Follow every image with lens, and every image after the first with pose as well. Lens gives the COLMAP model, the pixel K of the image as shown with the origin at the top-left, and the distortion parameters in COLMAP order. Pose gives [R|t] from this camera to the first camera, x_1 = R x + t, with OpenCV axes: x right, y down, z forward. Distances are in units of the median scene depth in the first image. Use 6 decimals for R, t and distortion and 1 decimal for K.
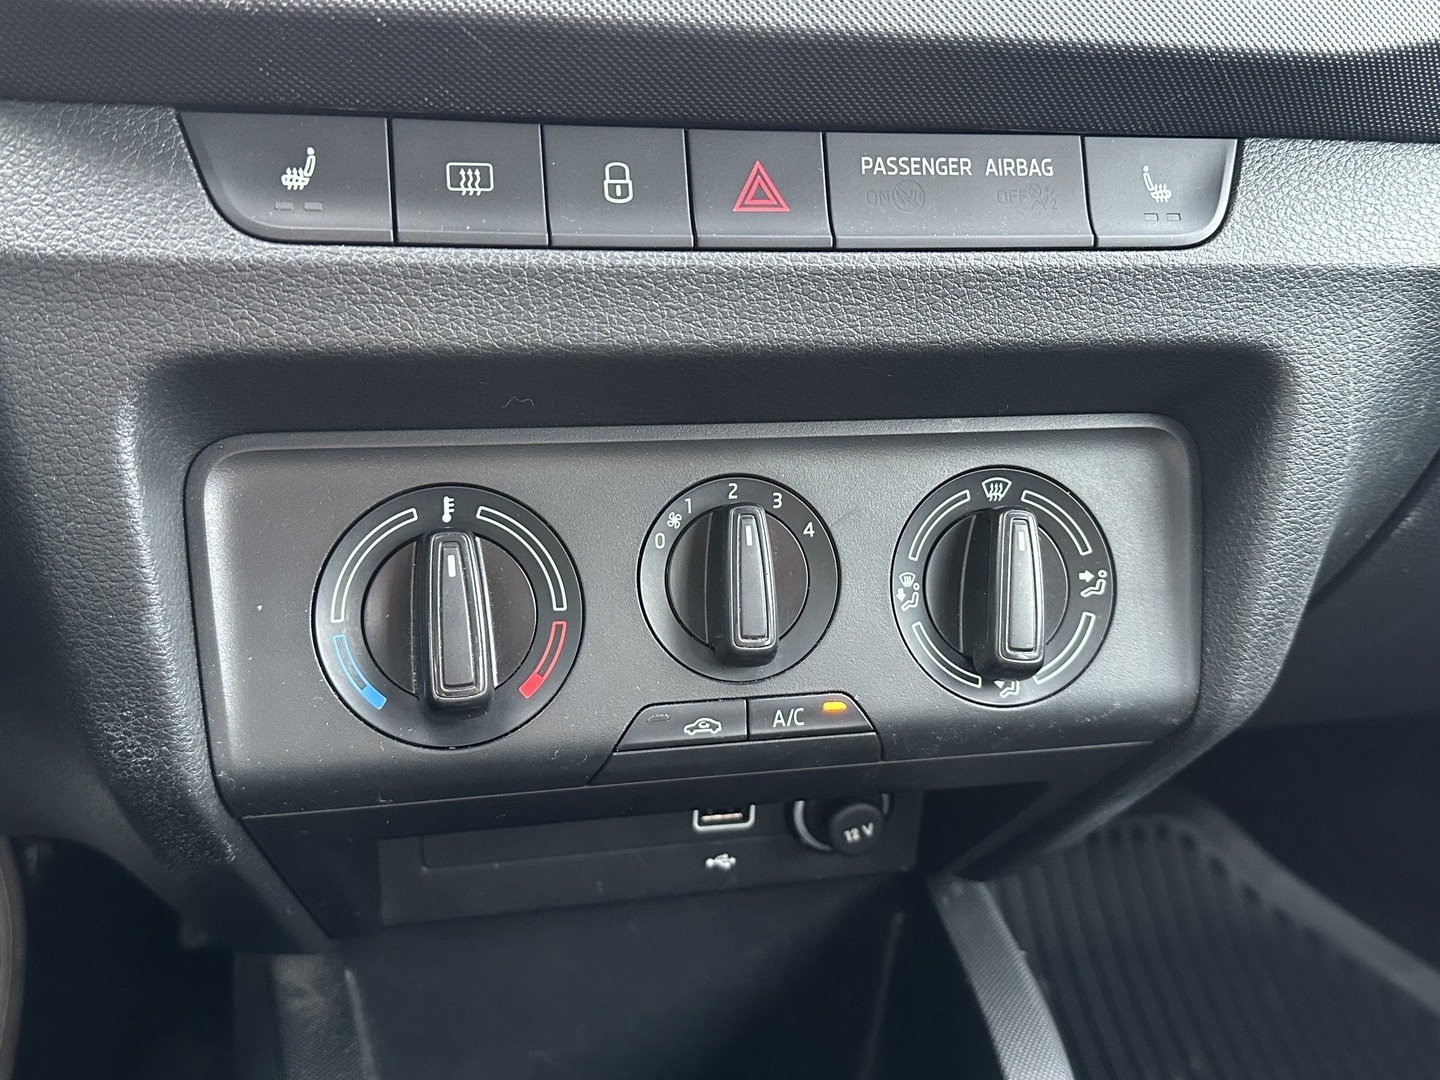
lens RADIAL K [[1410.6, 0, 741.8], [0, 1410.6, 535.0], [0, 0, 1]] dist [0.195628, -0.450773]
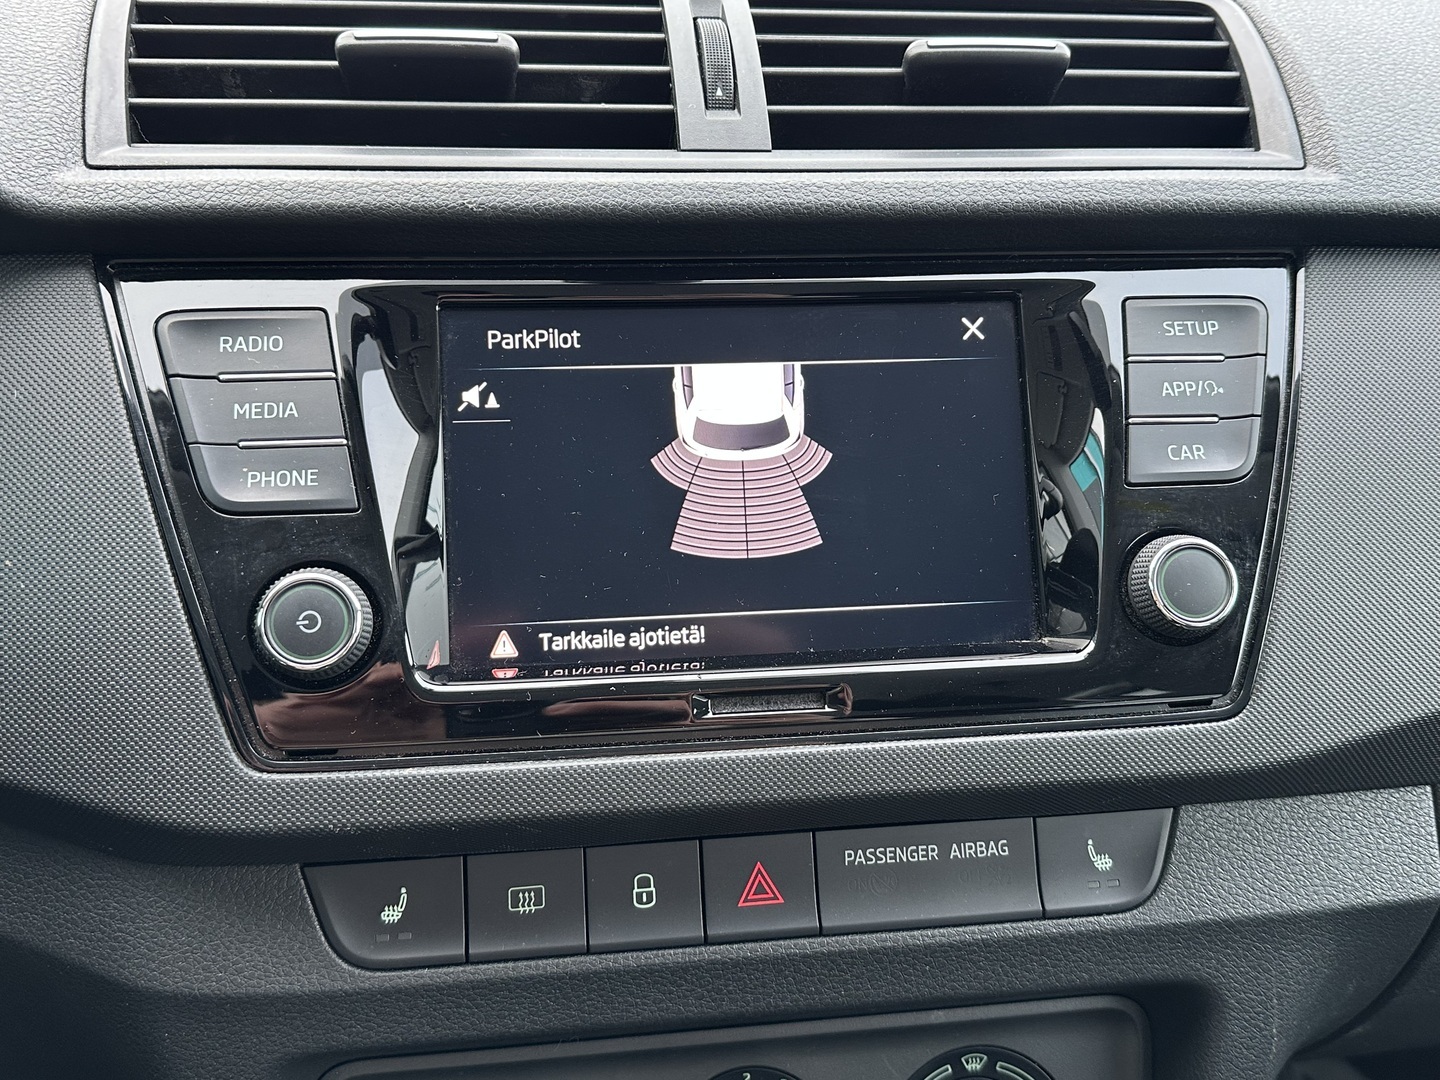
lens RADIAL K [[1410.6, 0, 741.8], [0, 1410.6, 535.0], [0, 0, 1]] dist [0.195628, -0.450773]
pose [[0.995607, 0.011098, -0.092975, 0.103477], [-0.007843, 0.999346, 0.035310, -0.563052], [0.093306, -0.034426, 0.995042, -0.208490]]
